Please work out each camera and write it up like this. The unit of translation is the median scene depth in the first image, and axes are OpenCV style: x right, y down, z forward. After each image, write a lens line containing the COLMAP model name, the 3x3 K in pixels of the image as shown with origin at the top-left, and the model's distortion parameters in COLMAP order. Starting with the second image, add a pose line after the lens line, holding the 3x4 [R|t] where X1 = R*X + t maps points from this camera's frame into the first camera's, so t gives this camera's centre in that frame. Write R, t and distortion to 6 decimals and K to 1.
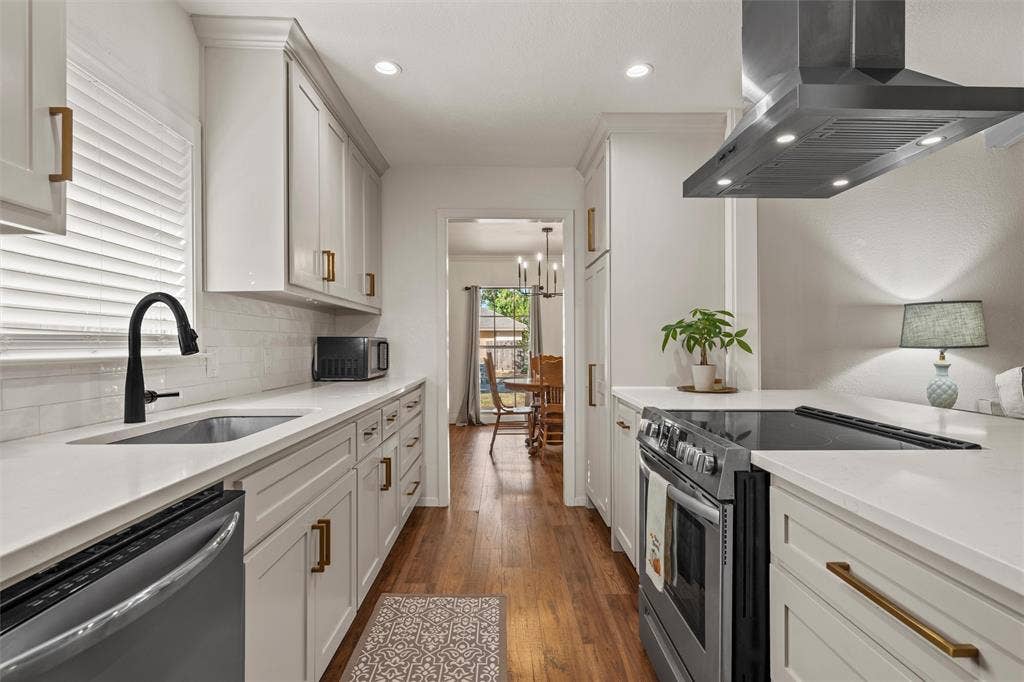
lens RADIAL K [[527.4, 0, 512.0], [0, 527.4, 341.0], [0, 0, 1]] dist [0.000666, 0.000412]
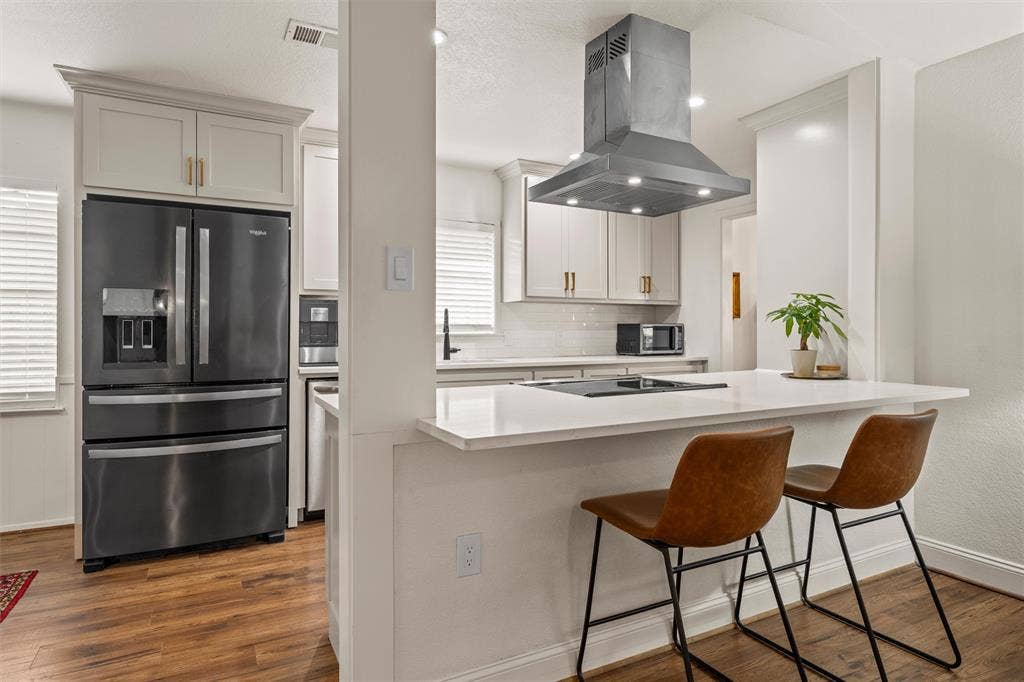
lens RADIAL K [[567.9, 0, 512.0], [0, 567.9, 341.0], [0, 0, 1]] dist [0.000983, 0.000336]
pose [[0.454611, 0.017870, -0.890511, 1.044301], [0.004940, 0.999733, 0.022584, 0.002327], [0.890676, -0.014666, 0.454402, 0.036834]]
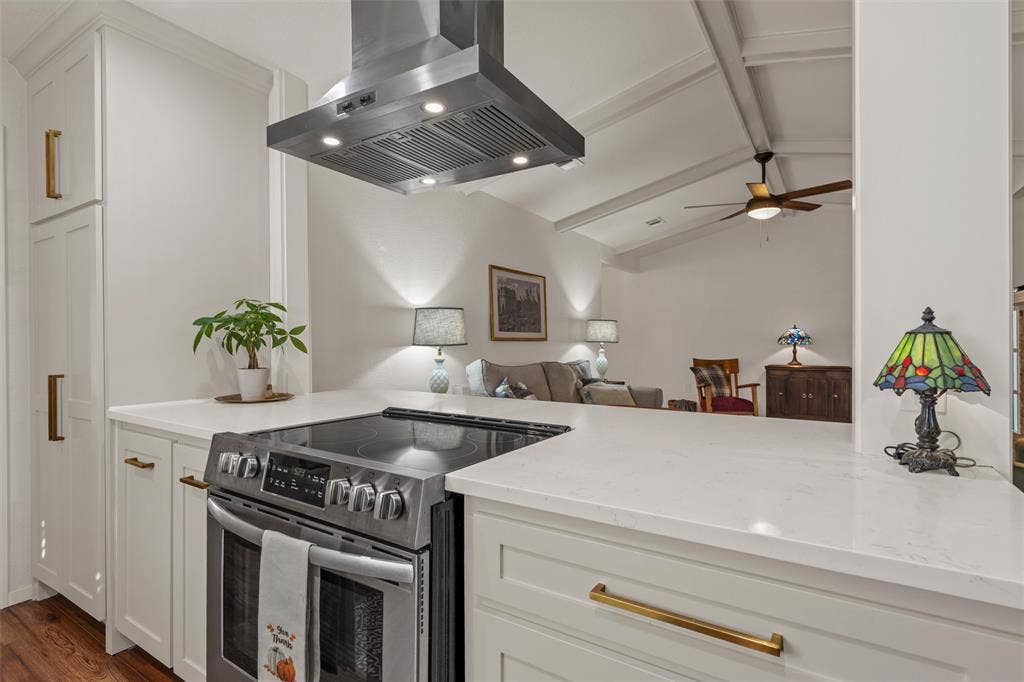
lens RADIAL K [[496.7, 0, 512.1], [0, 496.7, 342.7], [0, 0, 1]] dist [0.000103, 0.000440]
pose [[0.547217, -0.001753, 0.836989, -0.057483], [-0.001034, 0.999996, 0.002770, 0.003063], [-0.836990, -0.002381, 0.547213, 0.244224]]
